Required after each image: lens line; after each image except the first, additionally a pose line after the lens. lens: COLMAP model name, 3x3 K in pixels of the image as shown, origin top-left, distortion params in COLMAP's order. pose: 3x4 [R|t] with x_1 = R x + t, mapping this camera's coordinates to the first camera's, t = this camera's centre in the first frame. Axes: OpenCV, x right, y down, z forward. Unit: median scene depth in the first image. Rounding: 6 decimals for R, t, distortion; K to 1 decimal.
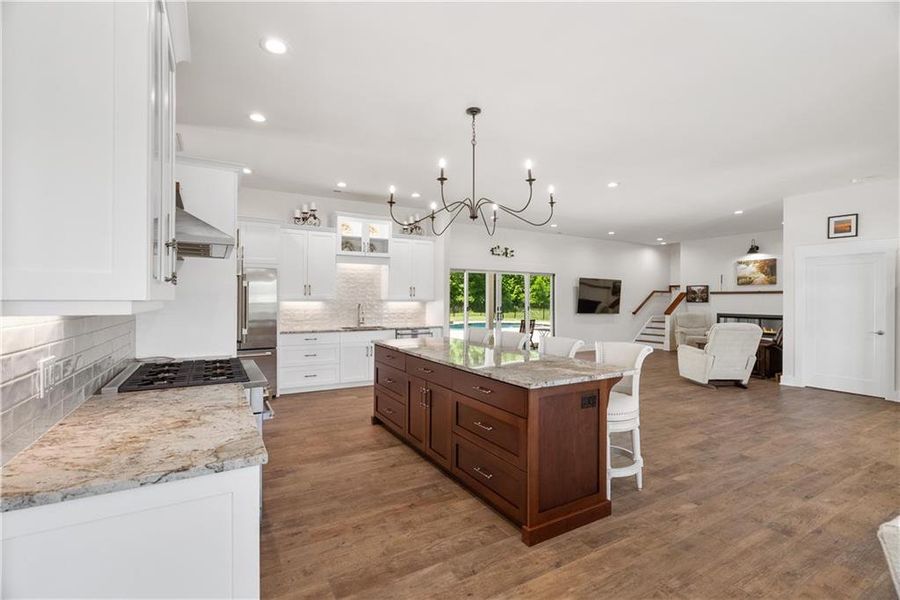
lens RADIAL K [[409.4, 0, 446.0], [0, 409.4, 300.3], [0, 0, 1]] dist [0.000157, 0.000437]
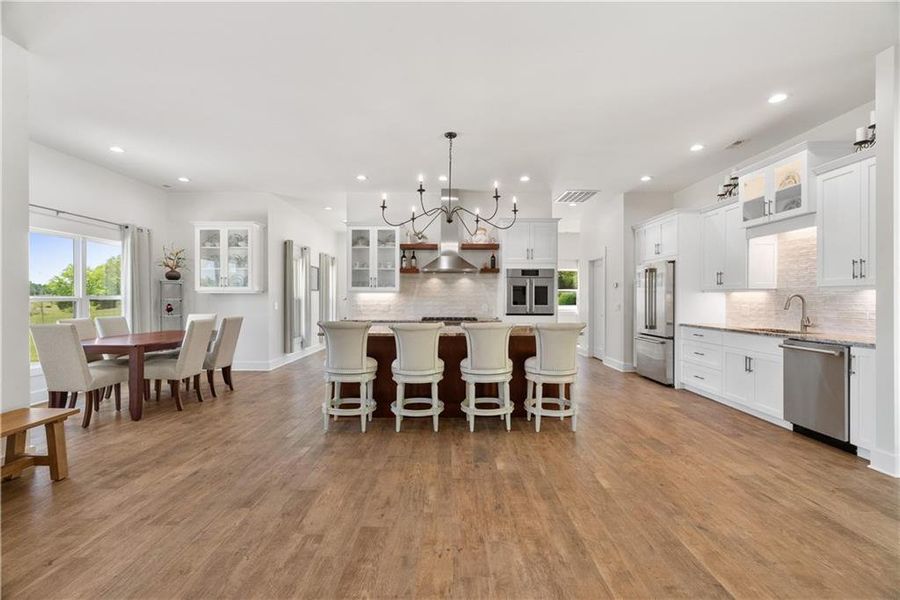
lens RADIAL K [[409.4, 0, 448.6], [0, 409.4, 297.9], [0, 0, 1]] dist [0.000157, 0.000437]
pose [[-0.499086, -0.008951, -0.866506, 1.069254], [-0.001579, 0.999954, -0.009420, 0.037338], [0.866551, -0.003333, -0.499077, 1.511952]]
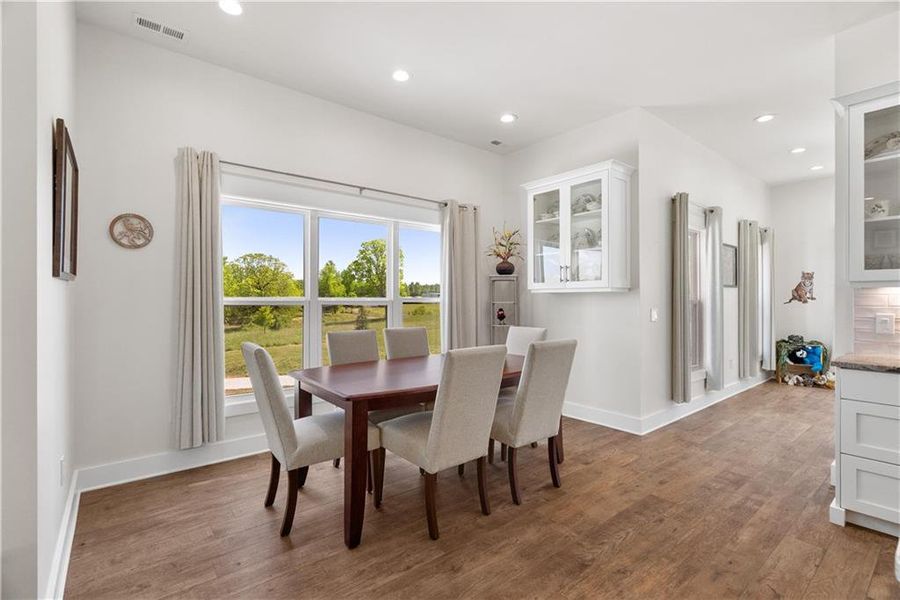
lens RADIAL K [[409.4, 0, 450.9], [0, 409.4, 298.3], [0, 0, 1]] dist [0.000157, 0.000437]
pose [[-0.986777, -0.010634, -0.161735, 0.622033], [-0.009110, 0.999907, -0.010162, 0.032328], [0.161828, -0.008554, -0.986782, 0.959768]]
